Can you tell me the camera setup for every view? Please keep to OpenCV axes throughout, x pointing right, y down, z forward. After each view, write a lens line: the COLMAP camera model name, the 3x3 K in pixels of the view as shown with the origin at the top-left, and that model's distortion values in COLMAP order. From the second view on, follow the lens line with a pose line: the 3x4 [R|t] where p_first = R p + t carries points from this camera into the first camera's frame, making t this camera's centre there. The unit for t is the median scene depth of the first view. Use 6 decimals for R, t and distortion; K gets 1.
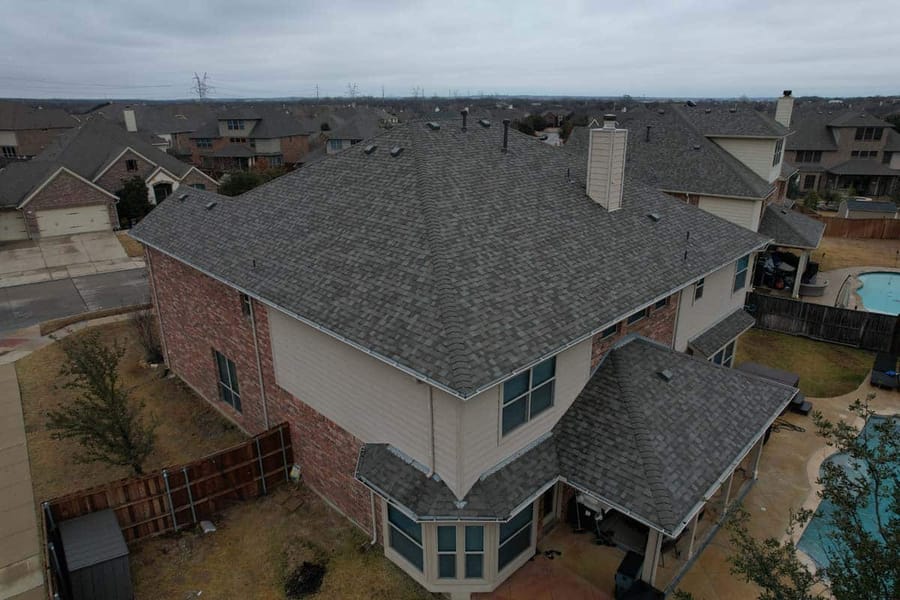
lens RADIAL K [[578.2, 0, 452.9], [0, 578.2, 315.8], [0, 0, 1]] dist [-0.085974, 0.083761]
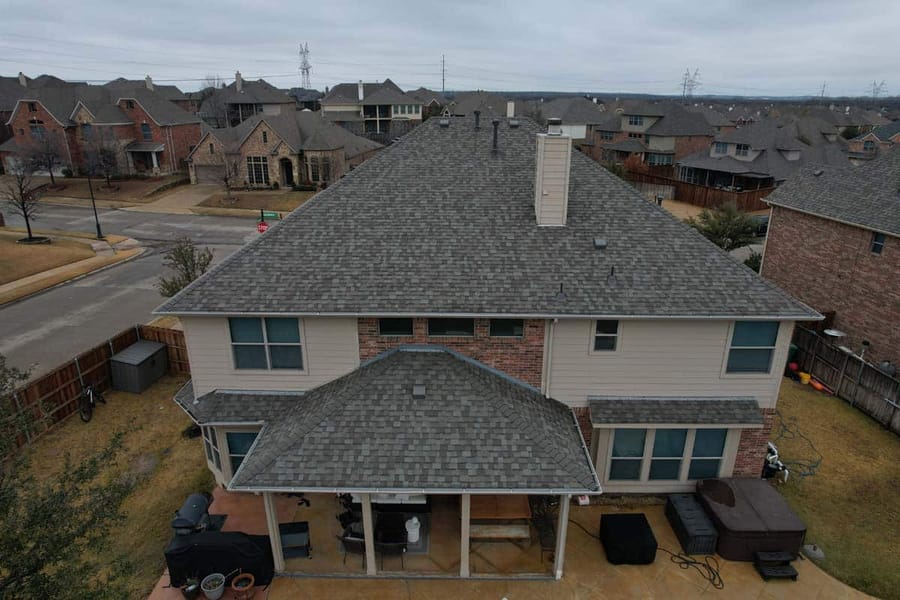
lens RADIAL K [[578.2, 0, 452.9], [0, 578.2, 315.8], [0, 0, 1]] dist [-0.085974, 0.083761]
pose [[0.695479, 0.269404, -0.666131, 0.313402], [-0.265382, 0.957814, 0.110295, -0.042342], [0.667743, 0.100072, 0.737634, 0.098852]]
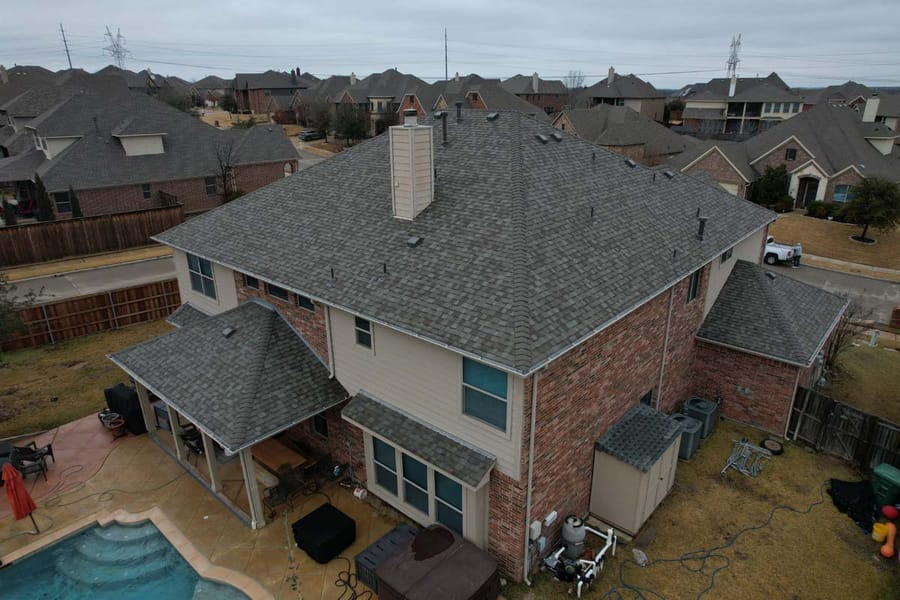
lens RADIAL K [[578.2, 0, 452.9], [0, 578.2, 315.8], [0, 0, 1]] dist [-0.085974, 0.083761]
pose [[0.057557, 0.374001, -0.925640, 0.449626], [-0.352871, 0.874950, 0.331579, -0.145154], [0.933900, 0.307547, 0.182333, 0.371461]]
